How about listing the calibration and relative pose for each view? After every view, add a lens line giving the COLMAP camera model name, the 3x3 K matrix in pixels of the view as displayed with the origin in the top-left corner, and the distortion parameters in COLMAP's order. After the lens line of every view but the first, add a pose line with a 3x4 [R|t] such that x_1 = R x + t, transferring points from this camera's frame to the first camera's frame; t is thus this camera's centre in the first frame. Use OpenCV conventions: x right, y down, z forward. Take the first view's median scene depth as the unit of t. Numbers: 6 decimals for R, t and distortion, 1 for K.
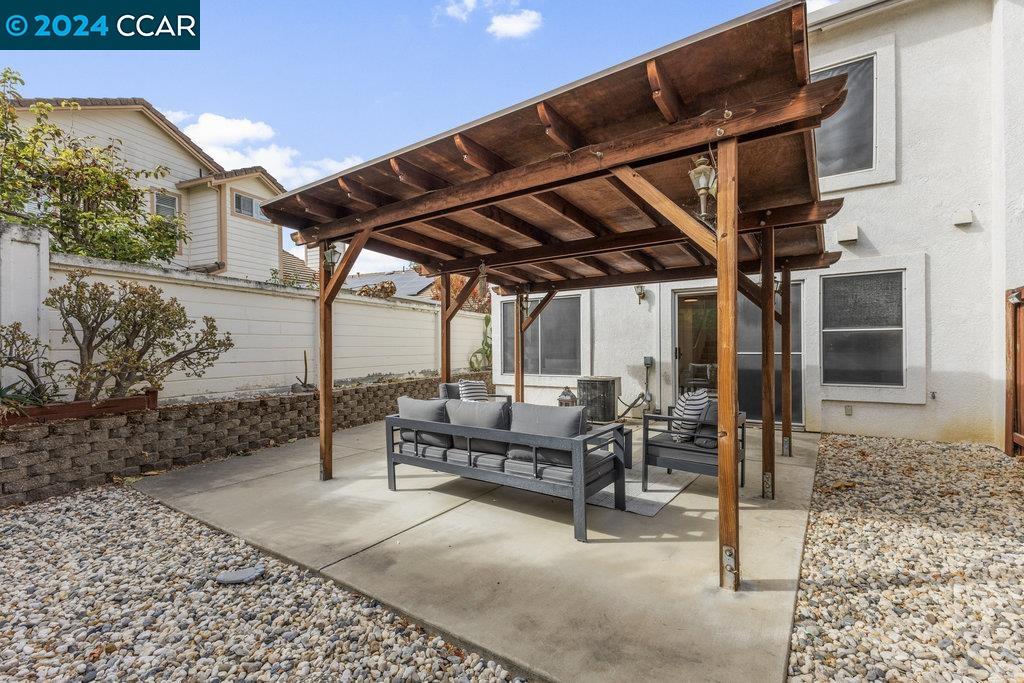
lens RADIAL K [[452.3, 0, 512.0], [0, 452.3, 341.5], [0, 0, 1]] dist [0.001281, 0.000068]
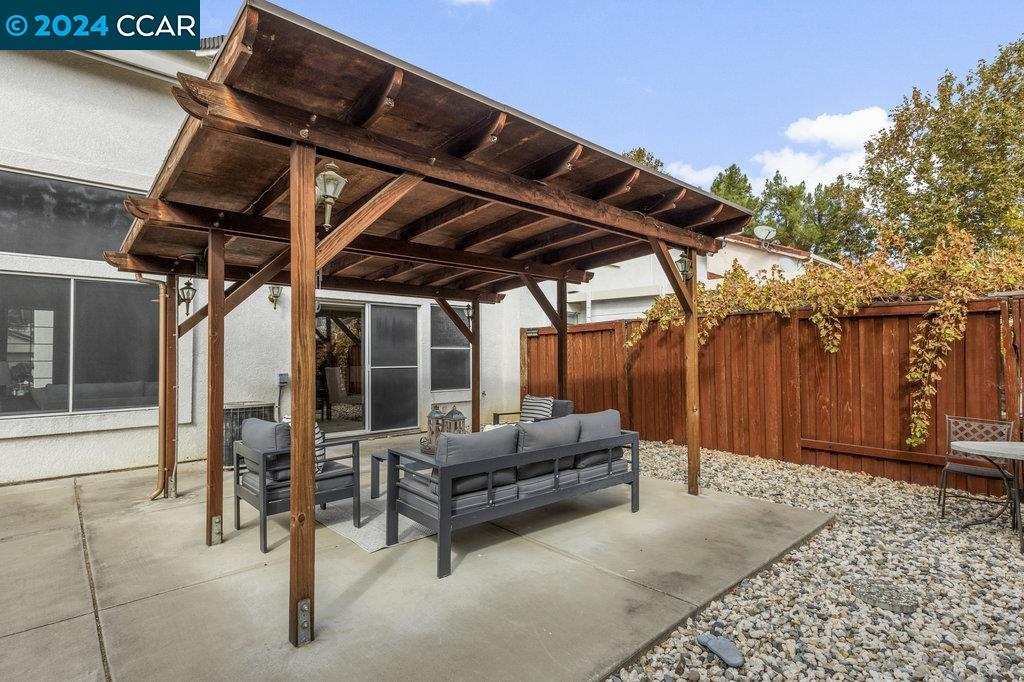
lens RADIAL K [[509.3, 0, 512.0], [0, 509.3, 341.0], [0, 0, 1]] dist [-0.002433, -0.001073]
pose [[0.235550, 0.036758, 0.971167, -0.743953], [-0.008564, 0.999324, -0.035746, 0.004037], [-0.971824, 0.000103, 0.235706, 0.544874]]
